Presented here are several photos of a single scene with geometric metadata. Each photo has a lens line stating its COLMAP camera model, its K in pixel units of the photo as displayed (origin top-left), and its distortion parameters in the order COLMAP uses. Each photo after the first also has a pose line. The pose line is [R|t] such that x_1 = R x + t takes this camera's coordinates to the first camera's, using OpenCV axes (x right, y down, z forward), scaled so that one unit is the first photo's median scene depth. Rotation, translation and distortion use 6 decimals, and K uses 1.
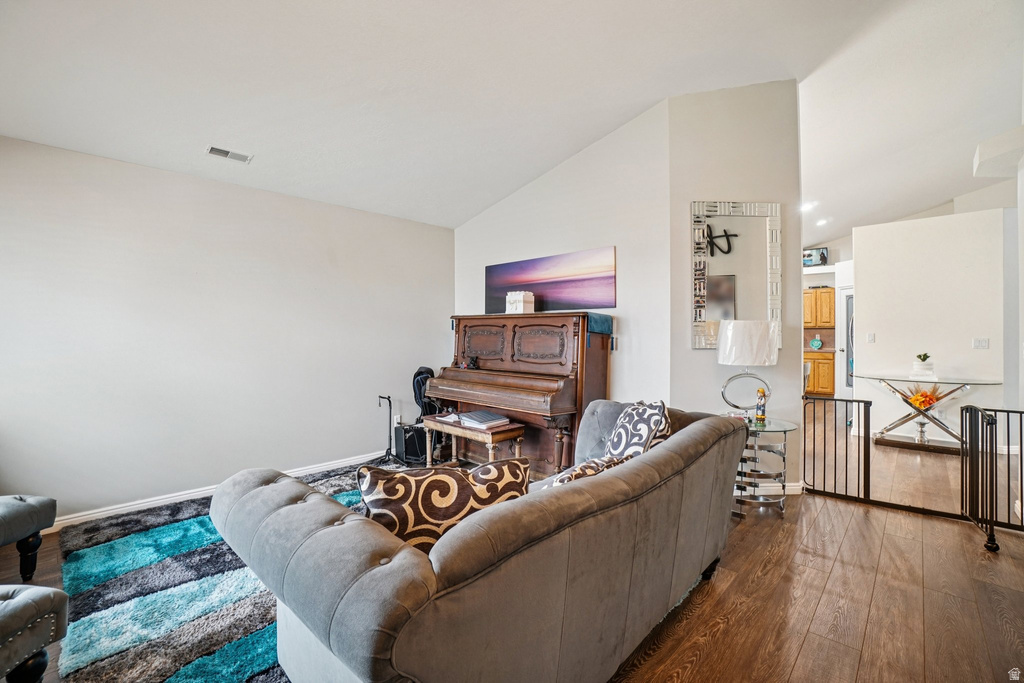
lens RADIAL K [[454.2, 0, 510.1], [0, 454.2, 332.7], [0, 0, 1]] dist [-0.000748, 0.000254]
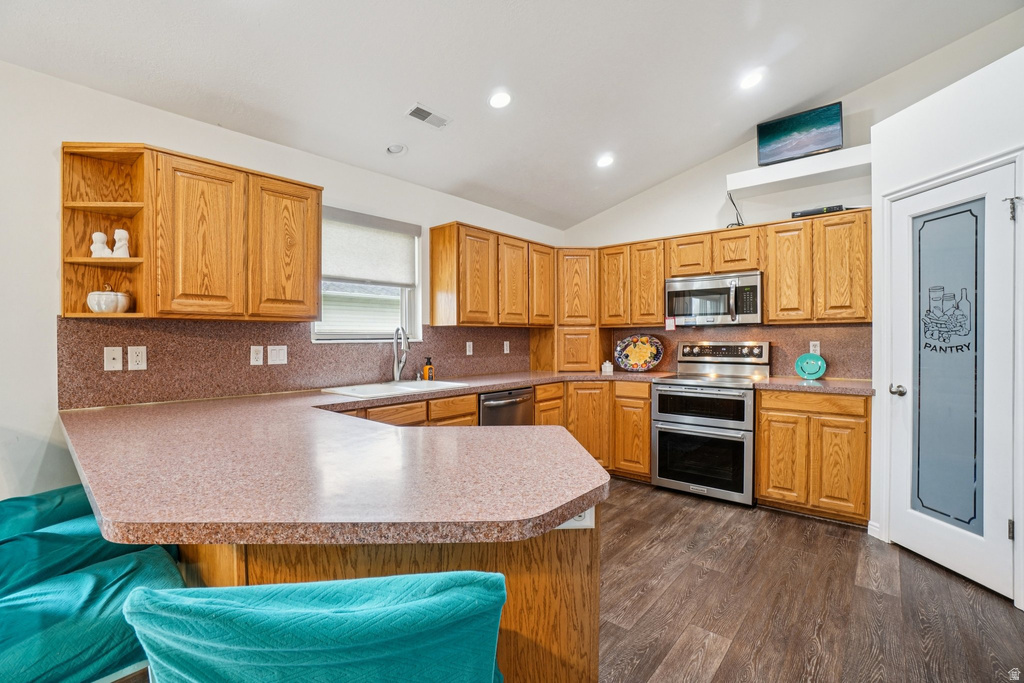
lens RADIAL K [[462.2, 0, 486.8], [0, 462.2, 334.2], [0, 0, 1]] dist [-0.030147, 0.000305]
pose [[0.999937, 0.003022, 0.010785, 0.413437], [-0.002929, 0.999959, -0.008622, 0.002443], [-0.010810, 0.008590, 0.999905, 0.645586]]
